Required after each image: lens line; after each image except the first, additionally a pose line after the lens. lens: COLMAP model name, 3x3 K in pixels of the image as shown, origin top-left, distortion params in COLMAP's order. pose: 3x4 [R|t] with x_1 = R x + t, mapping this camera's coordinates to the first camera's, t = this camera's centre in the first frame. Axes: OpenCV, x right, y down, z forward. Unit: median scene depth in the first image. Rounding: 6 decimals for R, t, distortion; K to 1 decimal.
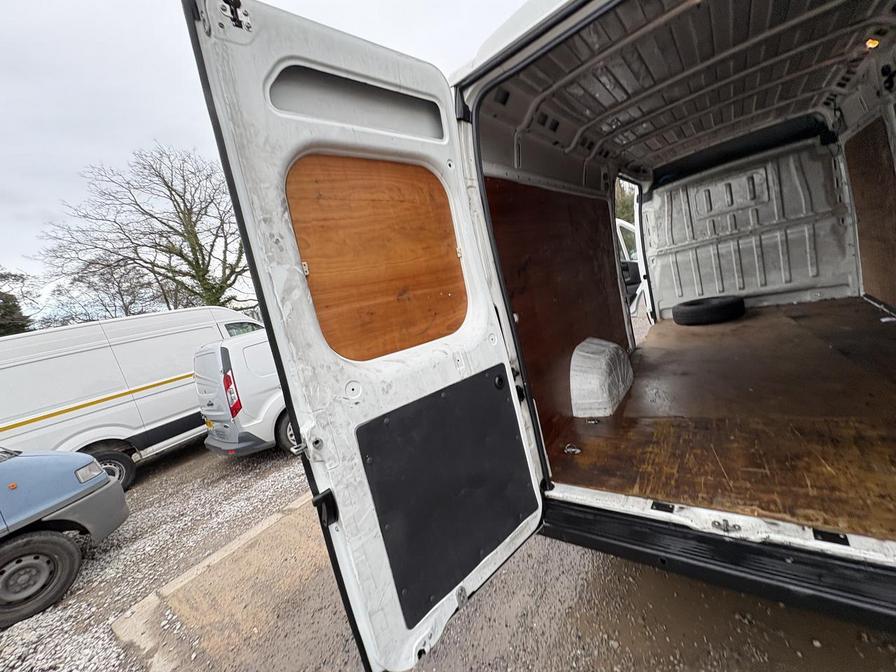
lens RADIAL K [[355.3, 0, 445.2], [0, 355.3, 341.1], [0, 0, 1]] dist [0.000714, -0.000496]
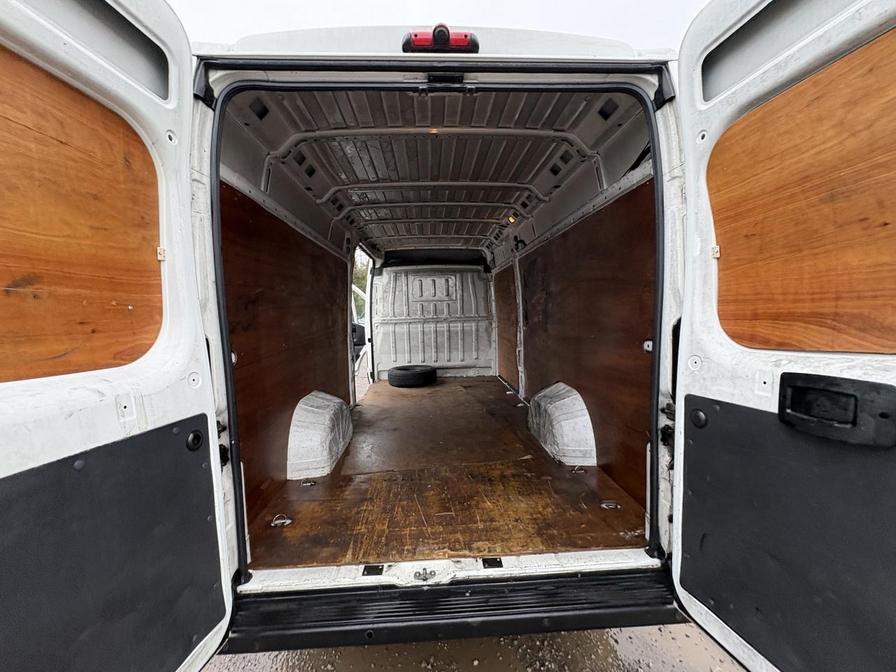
lens RADIAL K [[355.3, 0, 450.7], [0, 355.3, 339.3], [0, 0, 1]] dist [0.000714, -0.000496]
pose [[0.721261, 0.169332, 0.671647, 0.006154], [-0.059363, 0.981202, -0.183628, 0.012427], [-0.690115, 0.092573, 0.717754, 0.081588]]
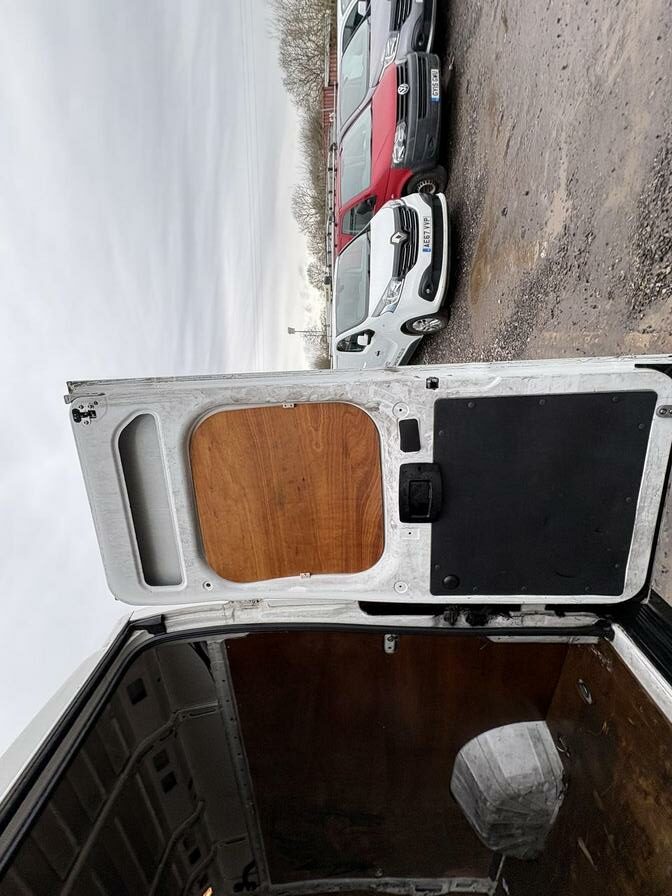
lens RADIAL K [[355.3, 0, 341.0], [0, 355.3, 455.5], [0, 0, 1]] dist [0.000714, -0.000496]
pose [[0.258501, 0.288720, 0.921856, -0.004077], [0.957409, -0.203637, -0.204693, -0.003614], [0.128625, 0.935507, -0.329064, 0.203426]]
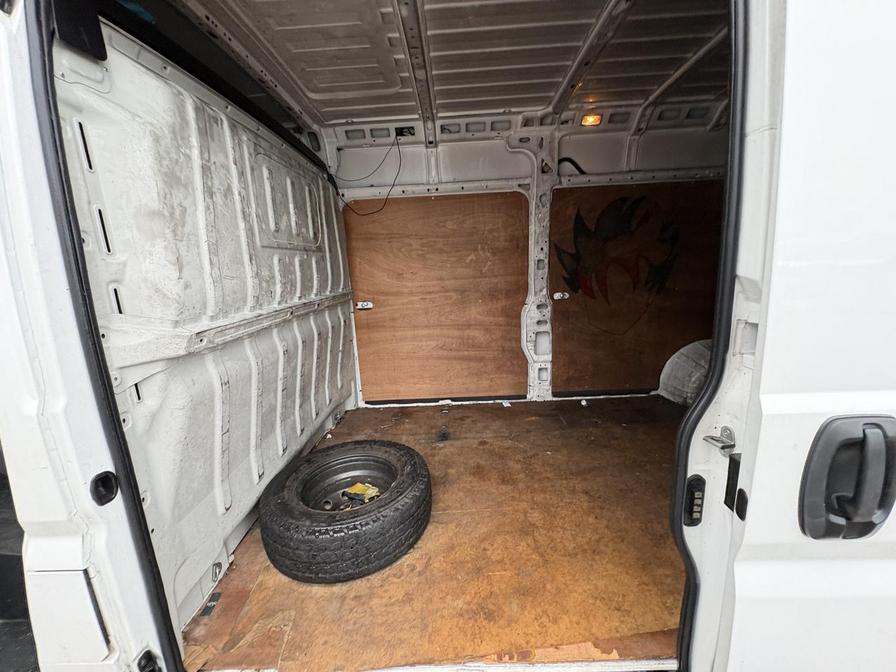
lens RADIAL K [[355.3, 0, 447.2], [0, 355.3, 335.3], [0, 0, 1]] dist [0.000714, -0.000496]
pose [[-0.585129, 0.106941, 0.803858, 0.800633], [0.284476, 0.955341, 0.079977, -0.528028], [-0.759406, 0.275475, -0.589420, 2.333979]]
